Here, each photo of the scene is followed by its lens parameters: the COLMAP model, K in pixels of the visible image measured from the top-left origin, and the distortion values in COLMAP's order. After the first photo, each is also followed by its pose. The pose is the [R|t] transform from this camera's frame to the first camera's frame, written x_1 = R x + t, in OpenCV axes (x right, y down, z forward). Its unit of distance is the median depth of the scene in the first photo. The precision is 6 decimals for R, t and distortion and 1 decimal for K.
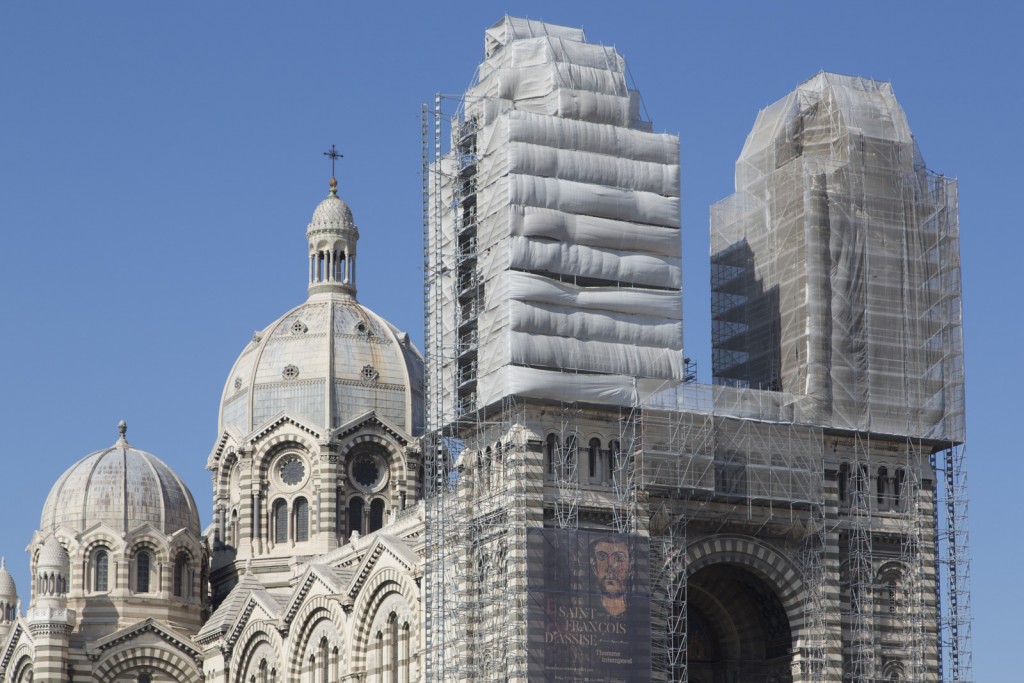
lens RADIAL K [[2943.0, 0, 512.0], [0, 2943.0, 341.5], [0, 0, 1]] dist [0.077440, 0.461401]
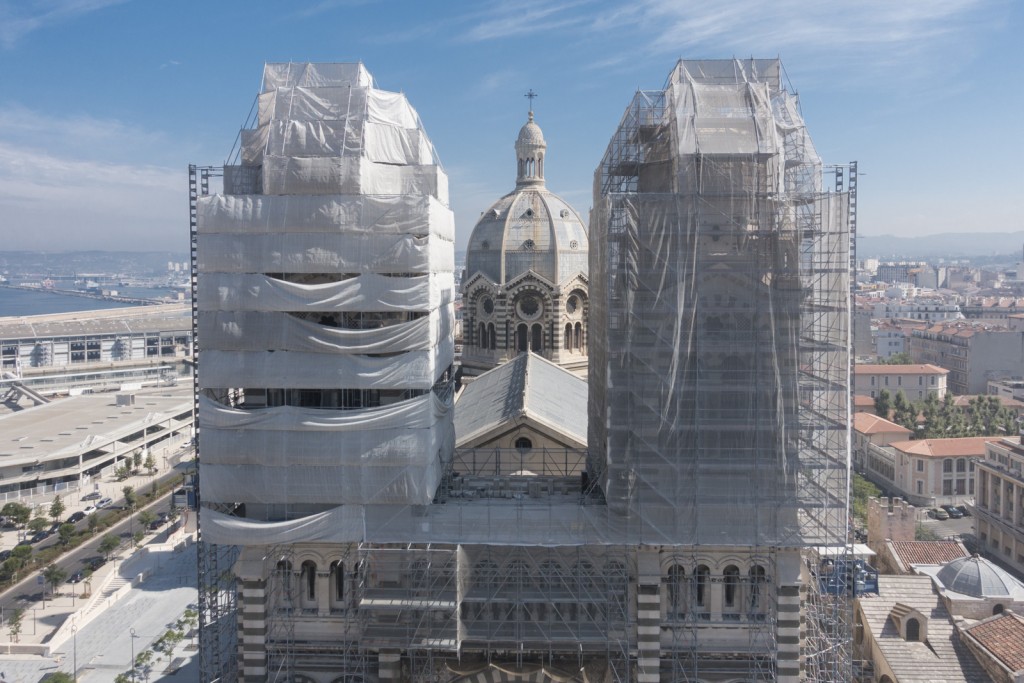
lens RADIAL K [[747.1, 0, 508.1], [0, 747.1, 294.4], [0, 0, 1]] dist [0.002538, -0.005242]
pose [[0.888901, 0.019432, -0.457686, 0.164885], [0.110950, 0.960221, 0.256252, -0.088631], [0.444460, -0.278563, 0.851386, 0.826860]]
